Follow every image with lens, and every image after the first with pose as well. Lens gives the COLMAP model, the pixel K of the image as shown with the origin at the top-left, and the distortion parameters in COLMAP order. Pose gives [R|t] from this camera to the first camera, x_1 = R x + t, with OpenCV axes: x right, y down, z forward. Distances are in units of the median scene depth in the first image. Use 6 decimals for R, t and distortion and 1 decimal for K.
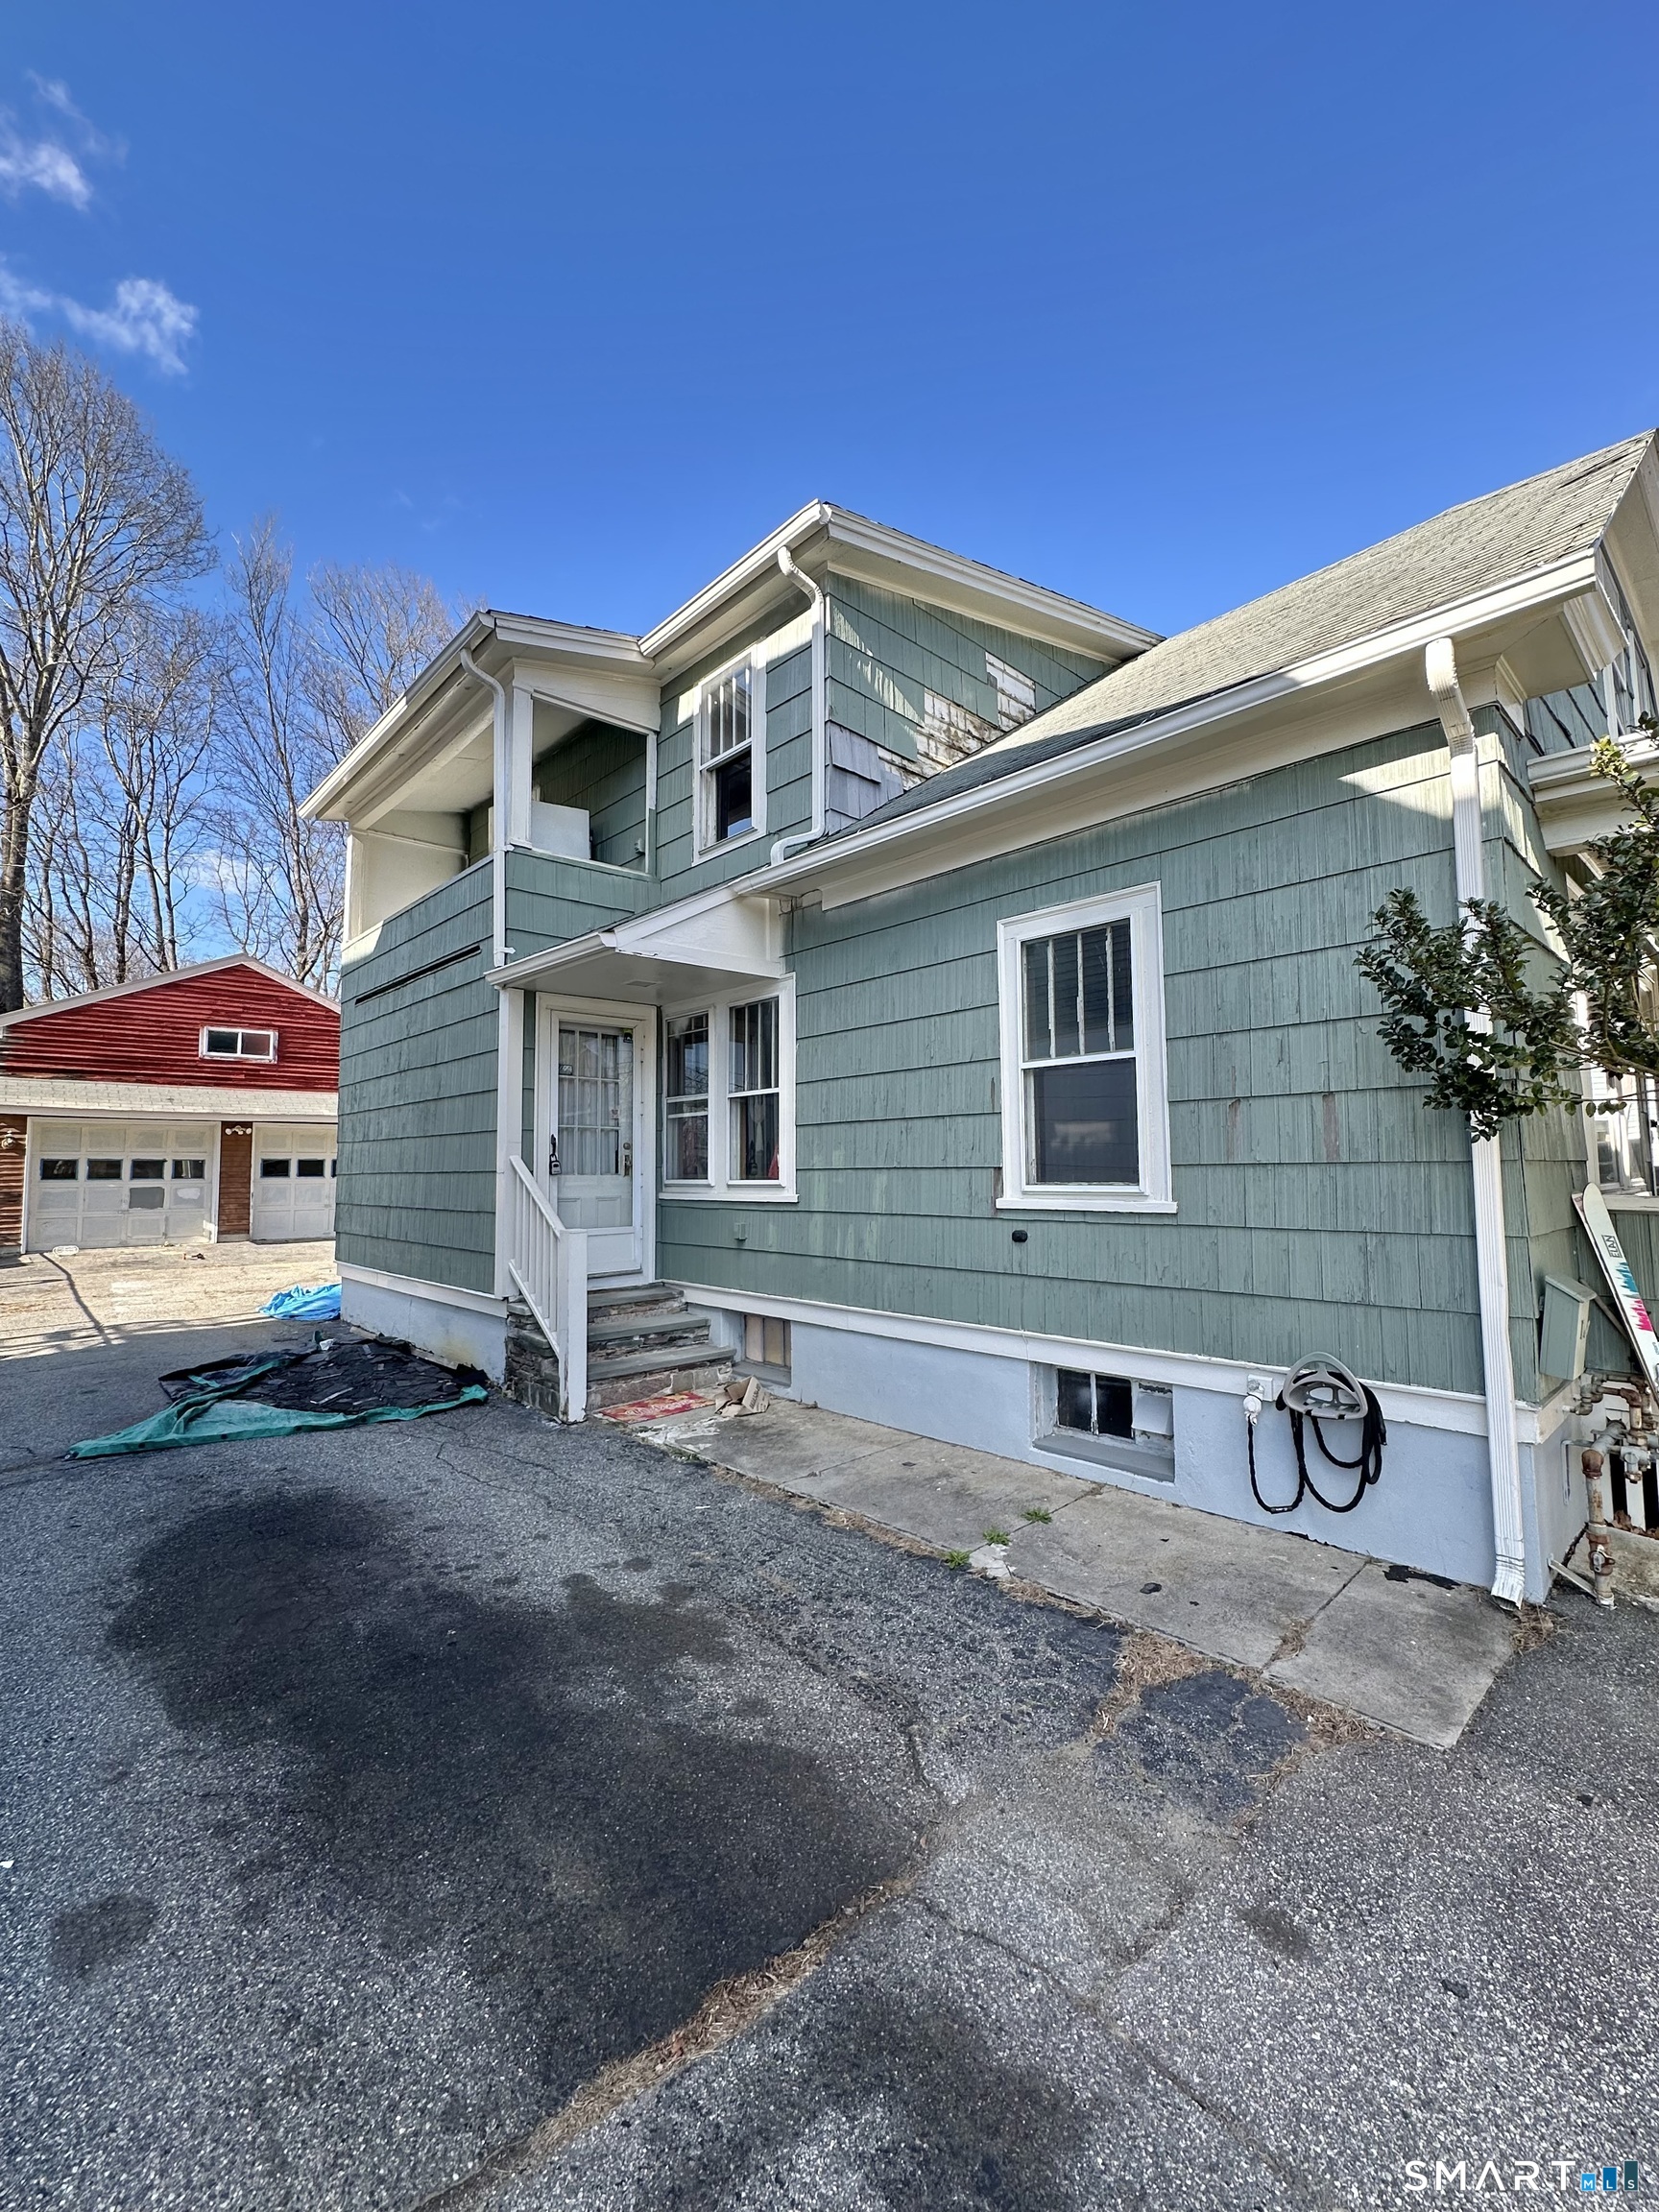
lens RADIAL K [[928.4, 0, 829.5], [0, 928.4, 1106.0], [0, 0, 1]] dist [-0.000334, -0.000053]
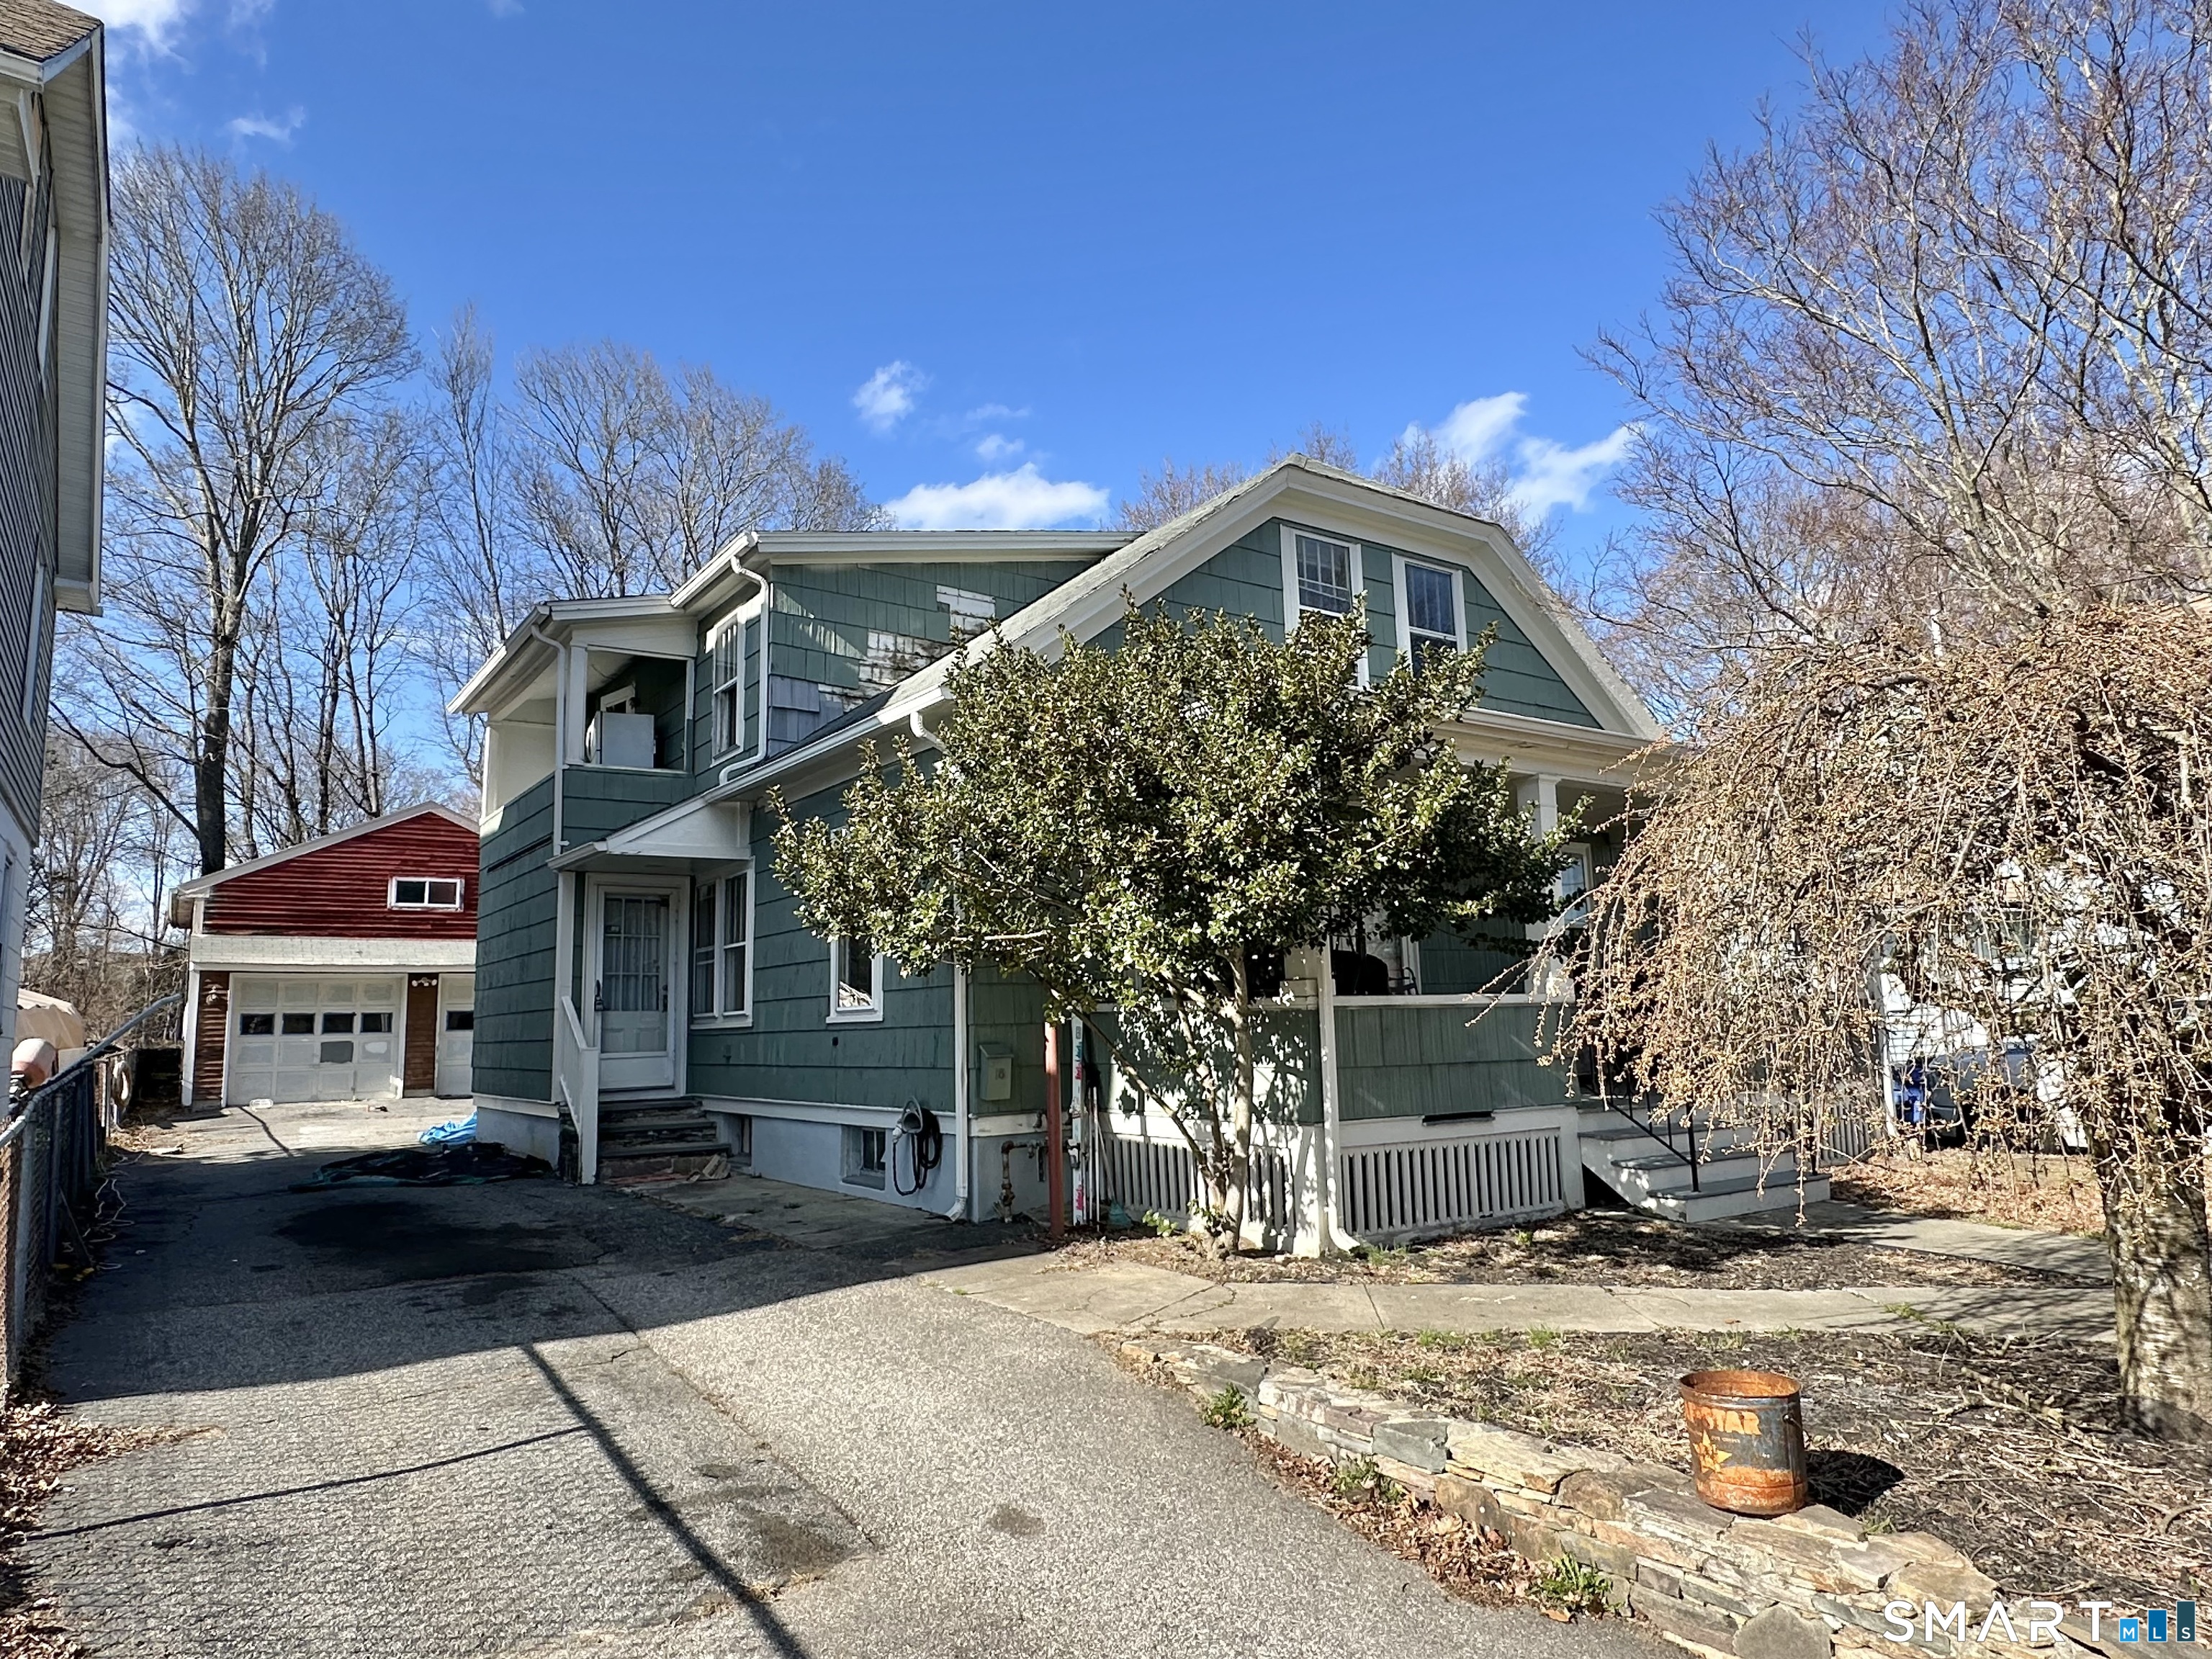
lens RADIAL K [[1355.1, 0, 1099.4], [0, 1355.1, 843.5], [0, 0, 1]] dist [0.005408, 0.000201]
pose [[0.990038, -0.034166, -0.136593, 0.298523], [0.025311, 0.997495, -0.066051, -0.007662], [0.138507, 0.061936, 0.988423, -0.361210]]
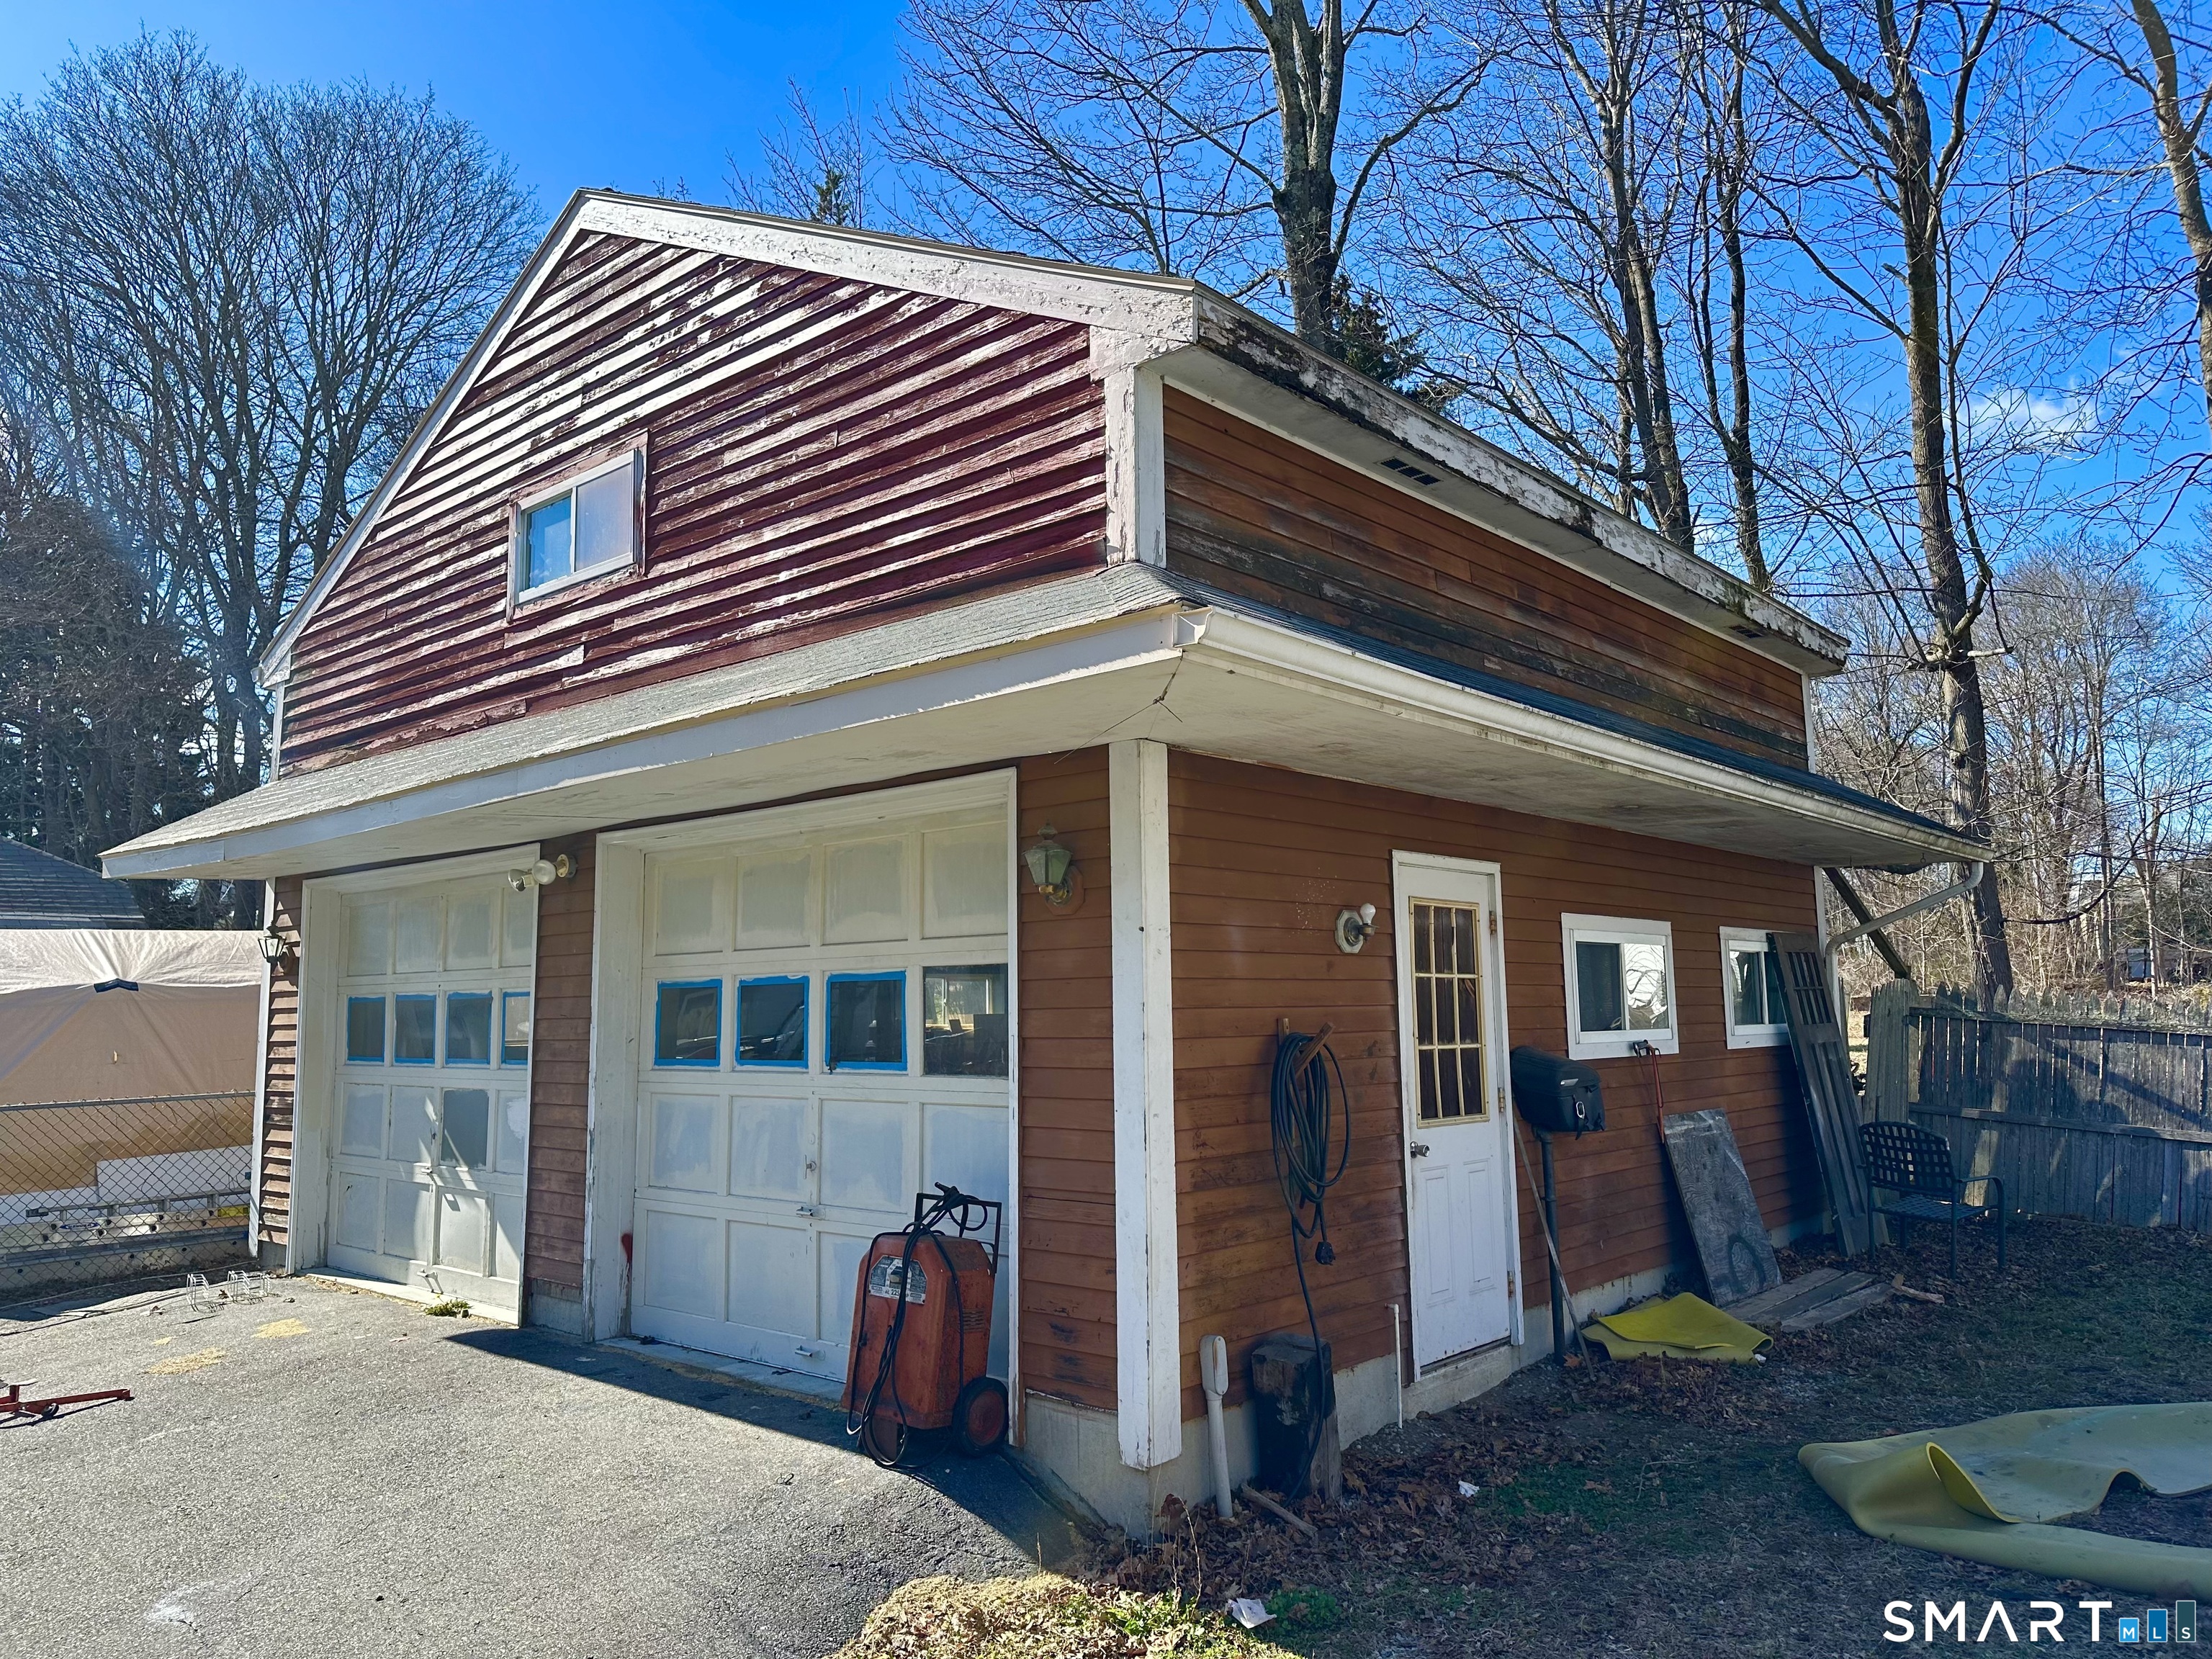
lens RADIAL K [[1553.2, 0, 1106.0], [0, 1553.2, 829.5], [0, 0, 1]] dist [0.073151, -0.082931]
pose [[0.099452, -0.106583, -0.989318, -0.232949], [0.081611, 0.991771, -0.098644, 0.076580], [0.991690, -0.070929, 0.107332, 1.235573]]
